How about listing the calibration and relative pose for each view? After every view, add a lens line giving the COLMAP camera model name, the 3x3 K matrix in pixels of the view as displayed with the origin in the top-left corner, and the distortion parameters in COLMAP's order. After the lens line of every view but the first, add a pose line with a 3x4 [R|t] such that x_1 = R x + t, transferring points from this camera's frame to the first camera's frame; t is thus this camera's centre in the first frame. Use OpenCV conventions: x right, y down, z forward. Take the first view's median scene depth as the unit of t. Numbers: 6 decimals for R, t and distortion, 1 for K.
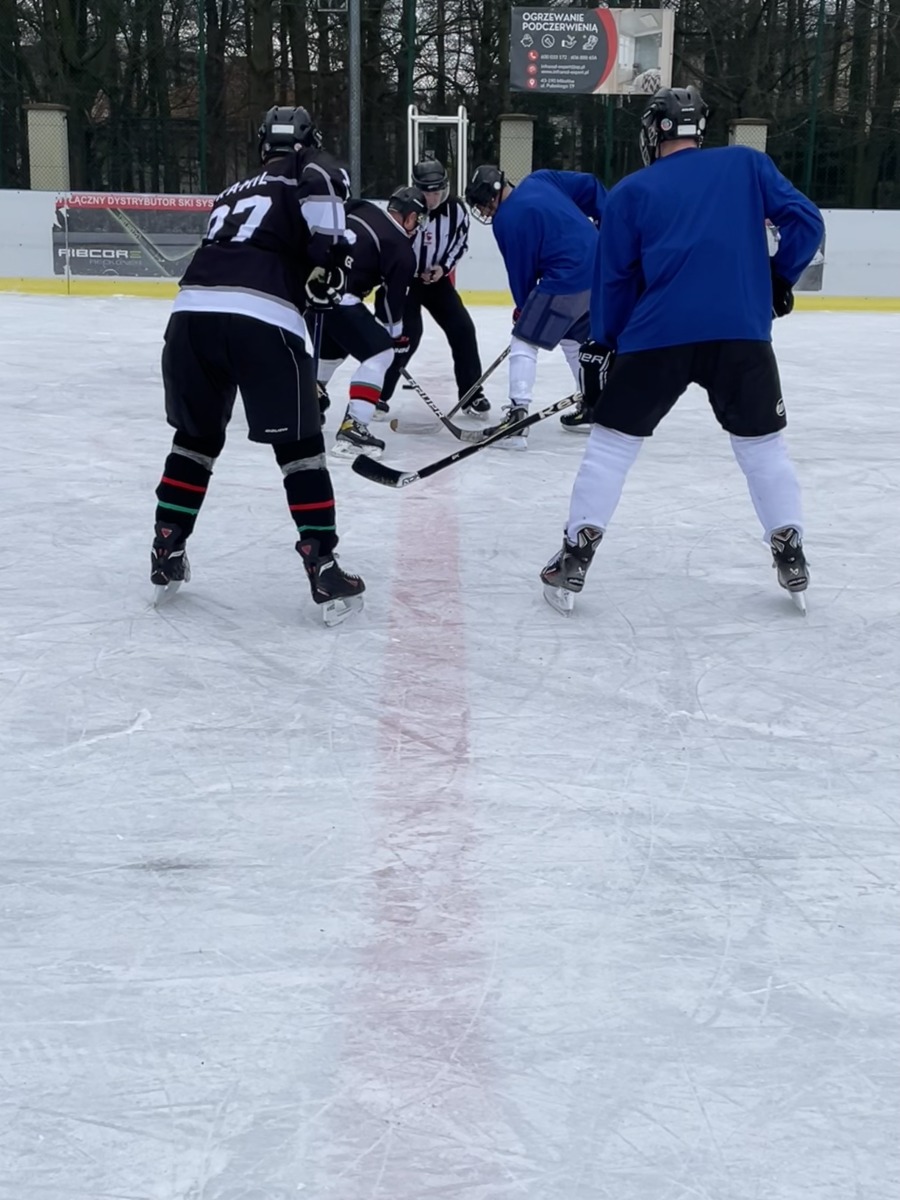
lens RADIAL K [[1788.9, 0, 457.6], [0, 1788.9, 613.1], [0, 0, 1]] dist [0.080990, 0.000000]
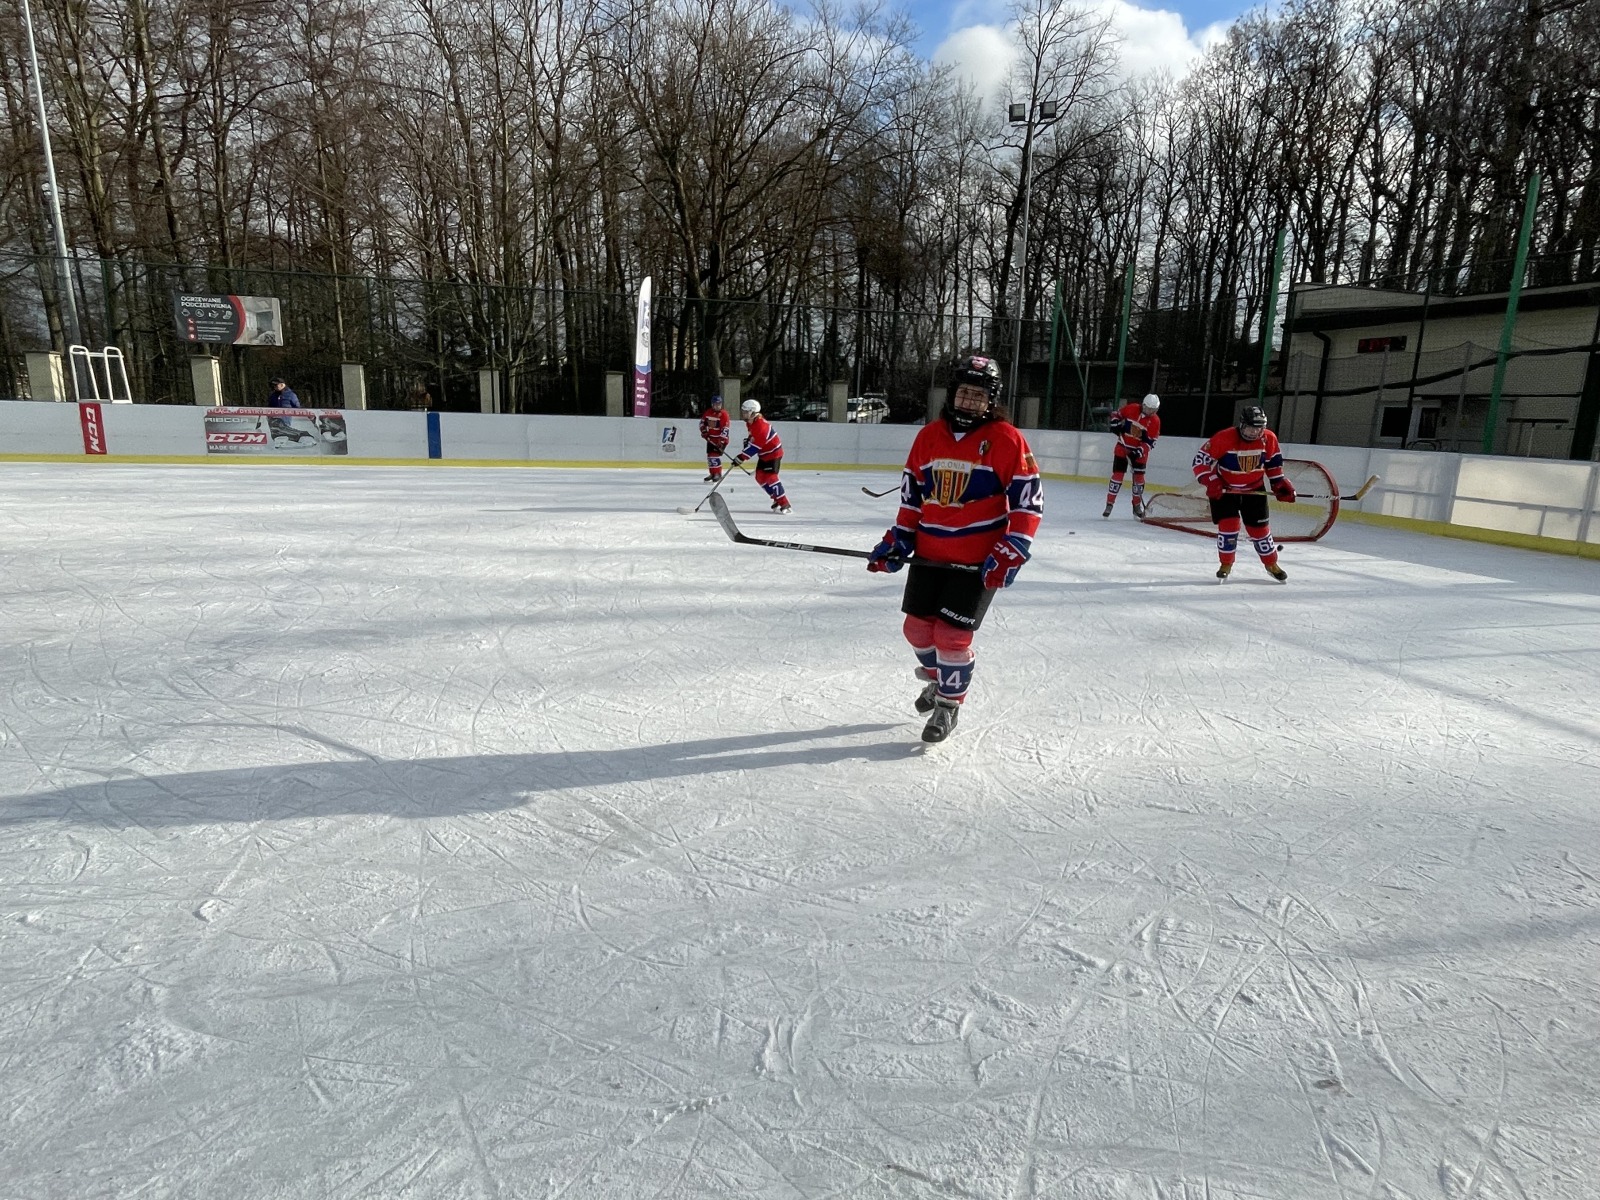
lens RADIAL K [[889.2, 0, 789.6], [0, 889.2, 593.1], [0, 0, 1]] dist [-0.004066, -0.000334]
pose [[0.959914, -0.048205, 0.276117, 0.344675], [0.055304, 0.998308, -0.017975, -0.002555], [-0.274784, 0.032524, 0.960956, 0.036487]]
